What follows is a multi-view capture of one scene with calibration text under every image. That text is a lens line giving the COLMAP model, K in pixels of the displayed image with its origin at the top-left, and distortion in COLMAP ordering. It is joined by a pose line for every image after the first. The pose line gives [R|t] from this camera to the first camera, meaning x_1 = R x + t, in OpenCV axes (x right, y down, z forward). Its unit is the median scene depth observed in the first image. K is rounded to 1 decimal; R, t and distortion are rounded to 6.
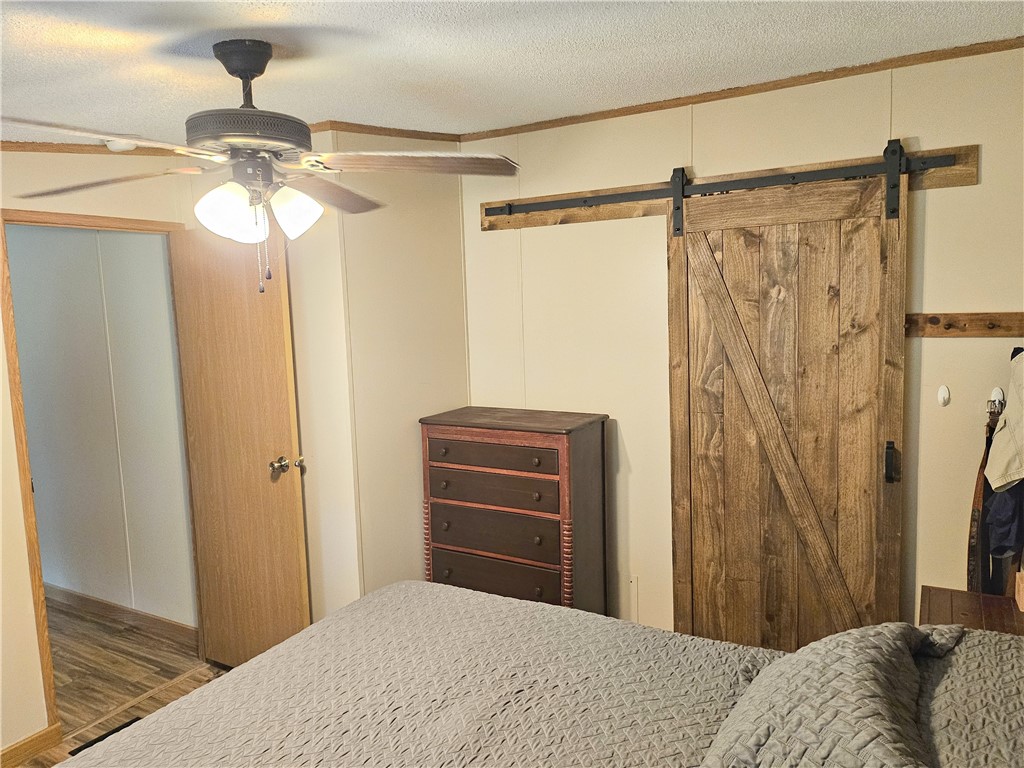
lens RADIAL K [[714.9, 0, 513.3], [0, 714.9, 380.5], [0, 0, 1]] dist [0.054414, -0.058169]
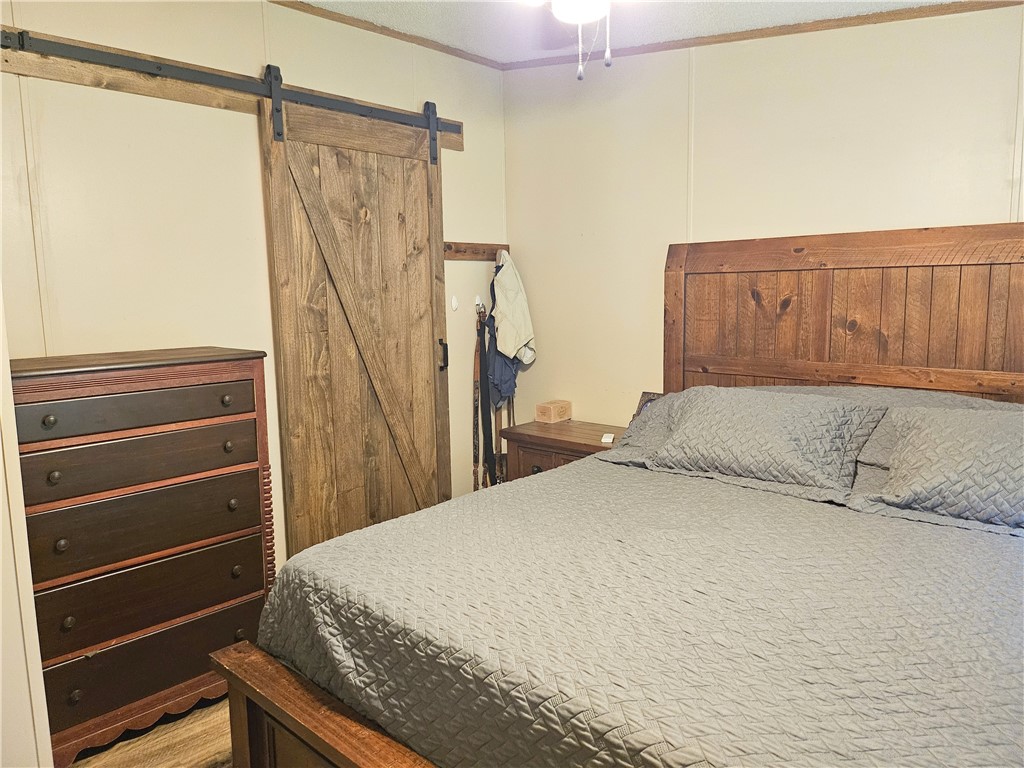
lens RADIAL K [[714.9, 0, 518.8], [0, 714.9, 380.2], [0, 0, 1]] dist [0.054414, -0.058169]
pose [[0.219642, -0.098595, 0.970586, -0.657455], [0.114312, 0.990628, 0.074762, 0.072275], [-0.968860, 0.094529, 0.228854, 0.536072]]
